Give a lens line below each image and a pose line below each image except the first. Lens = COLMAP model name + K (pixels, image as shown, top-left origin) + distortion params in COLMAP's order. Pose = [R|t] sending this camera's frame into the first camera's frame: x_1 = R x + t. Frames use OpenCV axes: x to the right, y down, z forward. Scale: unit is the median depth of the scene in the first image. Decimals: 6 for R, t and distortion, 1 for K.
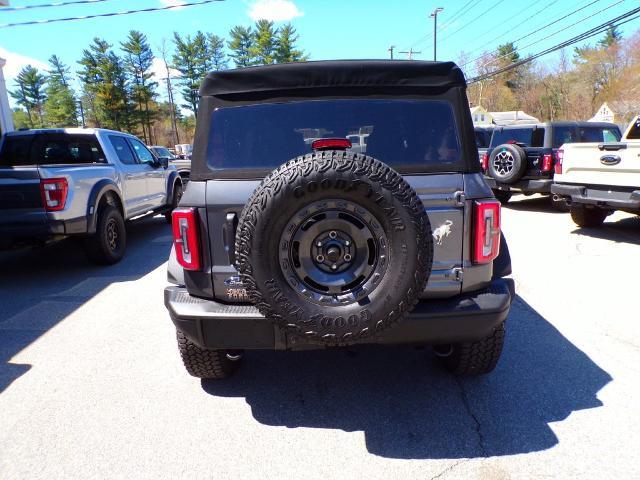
lens RADIAL K [[458.7, 0, 320.8], [0, 458.7, 241.4], [0, 0, 1]] dist [0.024634, -0.015380]
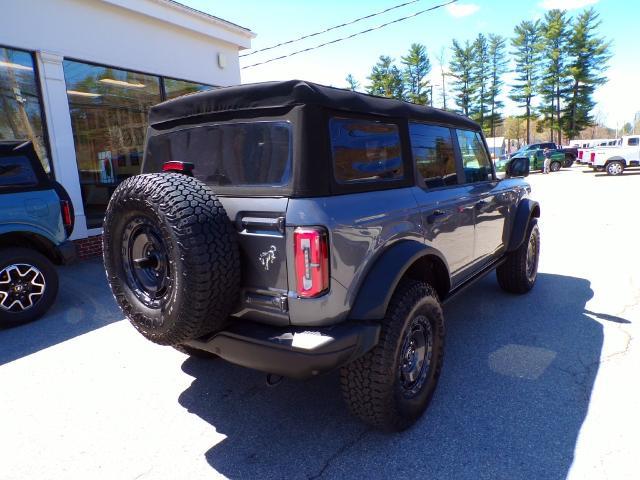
lens RADIAL K [[458.7, 0, 314.3], [0, 458.7, 237.2], [0, 0, 1]] dist [0.024634, -0.015380]
pose [[0.802769, 0.107580, -0.586505, 0.077890], [-0.116735, 0.992912, 0.022346, -0.008160], [0.584752, 0.050527, 0.809637, 0.023309]]
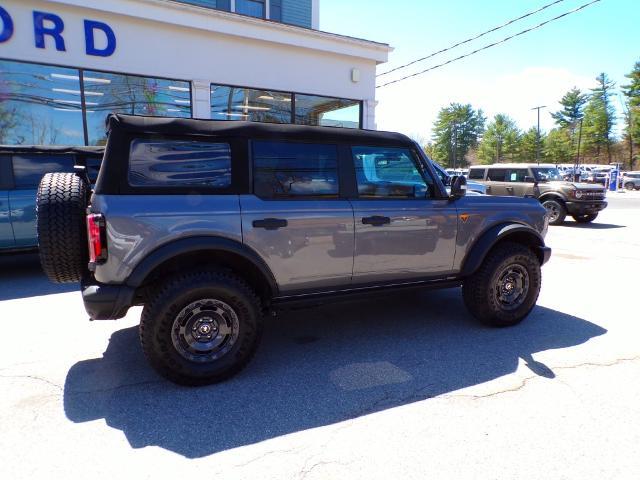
lens RADIAL K [[458.7, 0, 316.4], [0, 458.7, 239.8], [0, 0, 1]] dist [0.024634, -0.015380]
pose [[0.386474, 0.177785, -0.905003, 0.149854], [-0.210179, 0.972404, 0.101270, -0.023275], [0.898033, 0.151074, 0.413176, 0.085569]]
